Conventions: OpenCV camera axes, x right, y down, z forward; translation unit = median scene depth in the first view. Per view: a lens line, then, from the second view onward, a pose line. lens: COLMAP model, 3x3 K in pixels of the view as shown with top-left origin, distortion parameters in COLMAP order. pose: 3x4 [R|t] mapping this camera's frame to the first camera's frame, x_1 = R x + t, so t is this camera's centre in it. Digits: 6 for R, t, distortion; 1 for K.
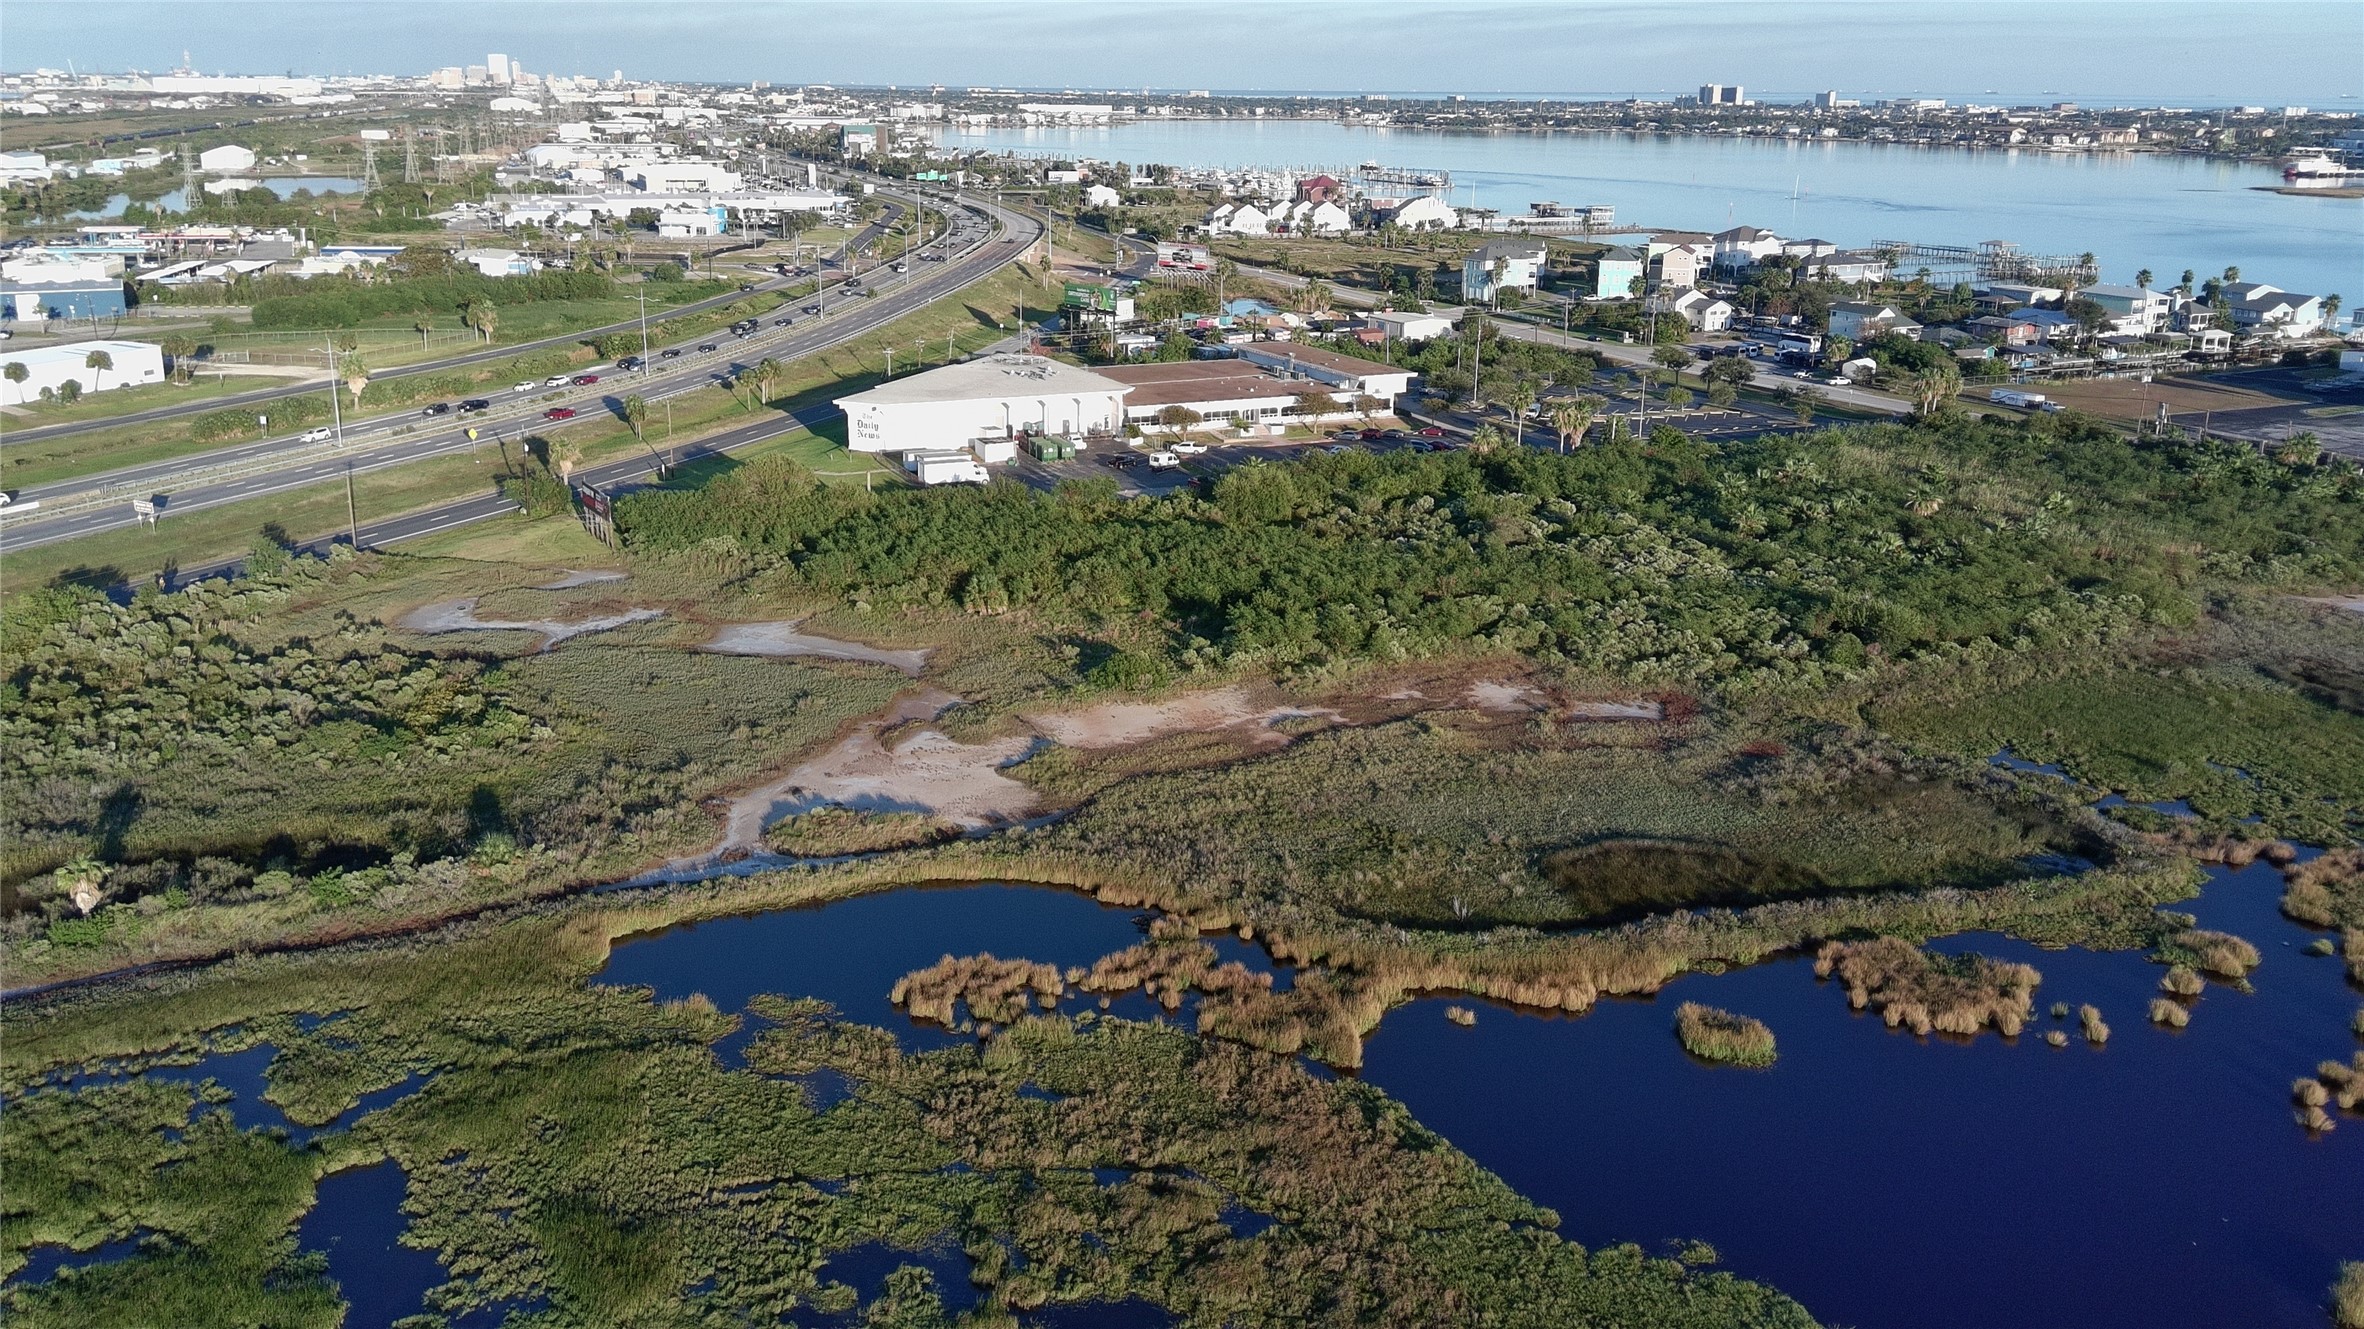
lens RADIAL K [[1958.2, 0, 1176.4], [0, 1958.2, 650.2], [0, 0, 1]] dist [0.124785, -0.210094]
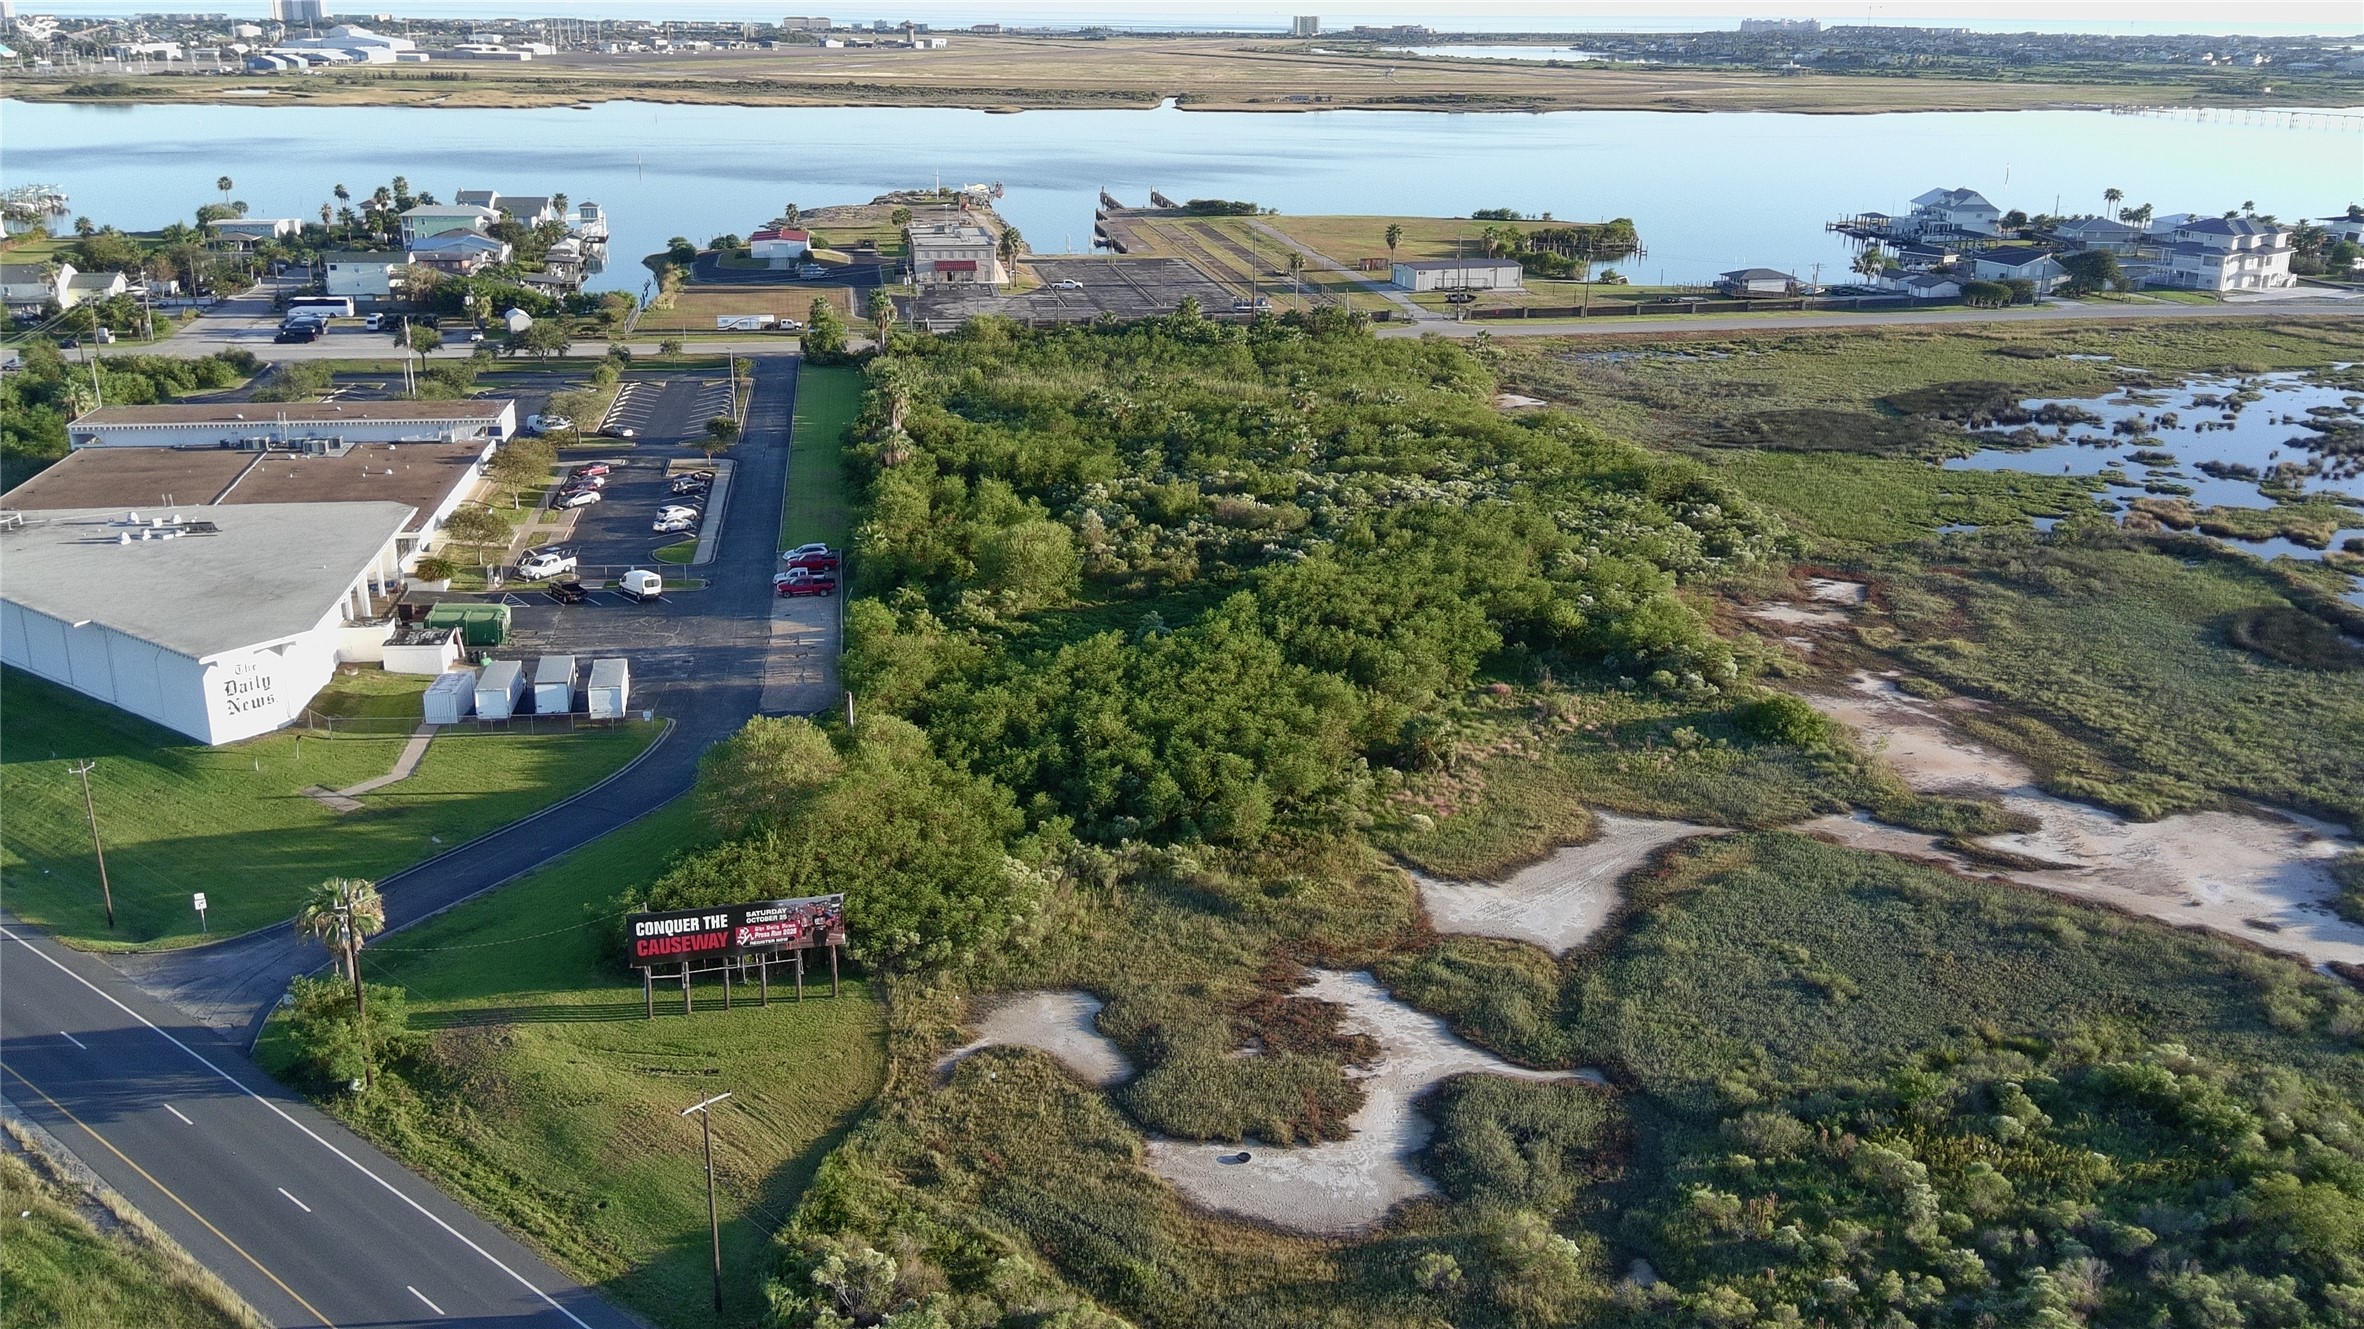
lens RADIAL K [[1958.2, 0, 1176.4], [0, 1958.2, 650.2], [0, 0, 1]] dist [0.124785, -0.210094]
pose [[0.274798, -0.304810, 0.911908, -0.310340], [0.258434, 0.936935, 0.235298, -0.102102], [-0.926120, 0.171008, 0.336241, 0.345754]]
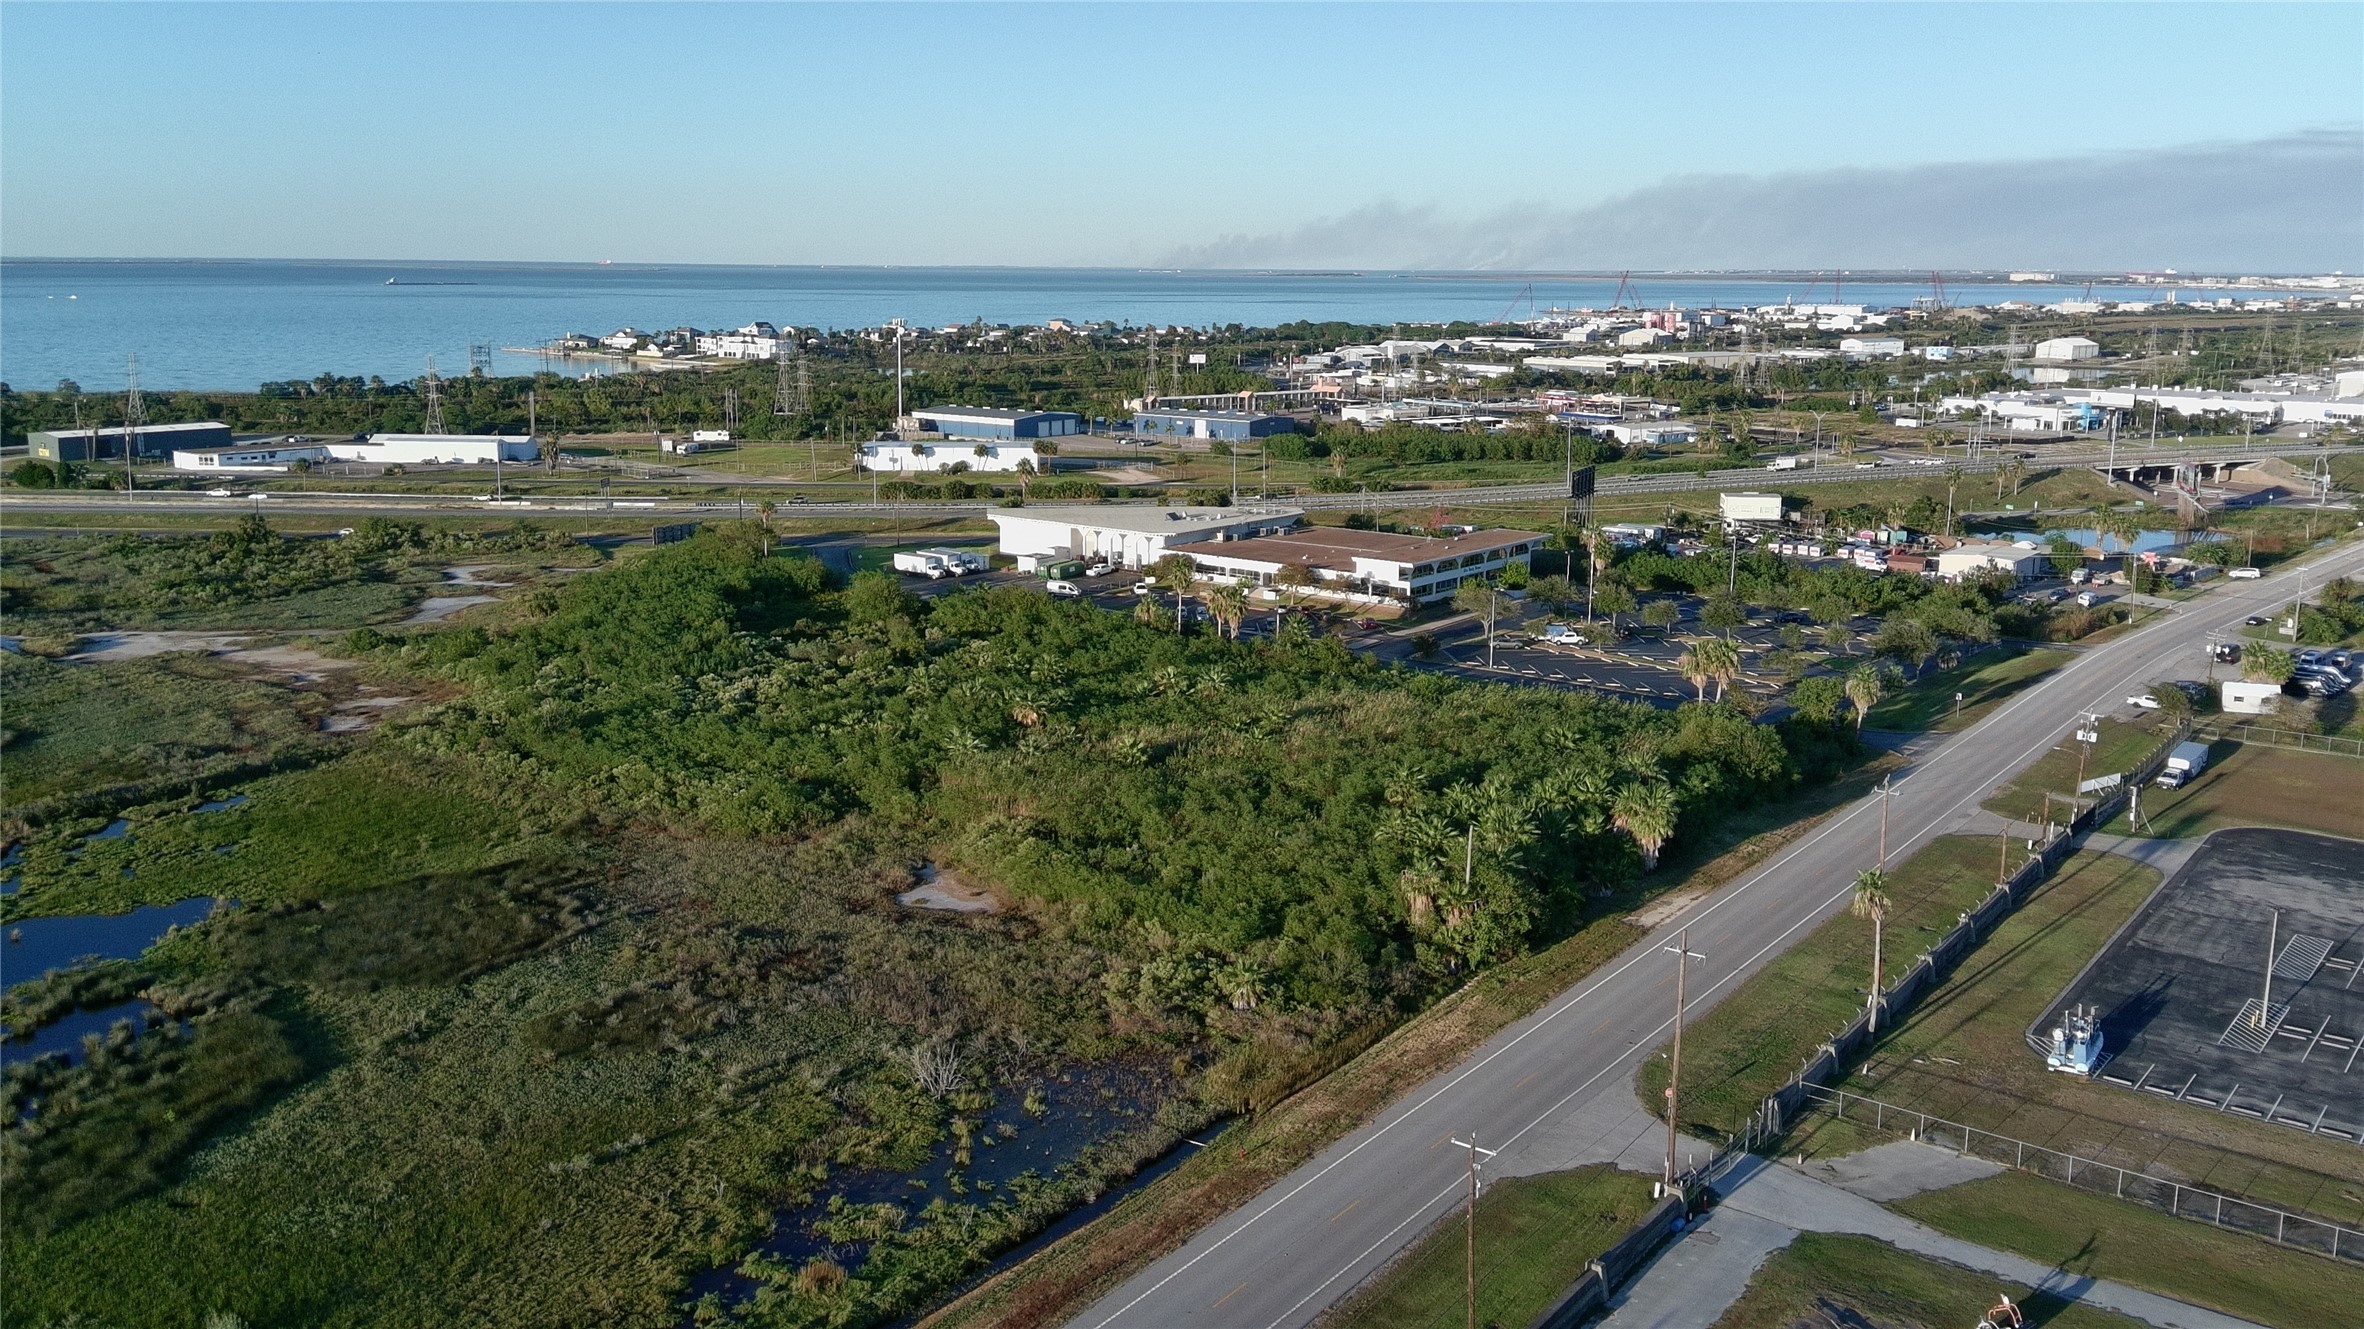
lens RADIAL K [[1958.2, 0, 1176.4], [0, 1958.2, 650.2], [0, 0, 1]] dist [0.124785, -0.210094]
pose [[0.434466, 0.167471, -0.884982, 0.563447], [-0.251943, 0.965935, 0.059104, -0.080499], [0.864733, 0.197287, 0.461860, 0.303666]]
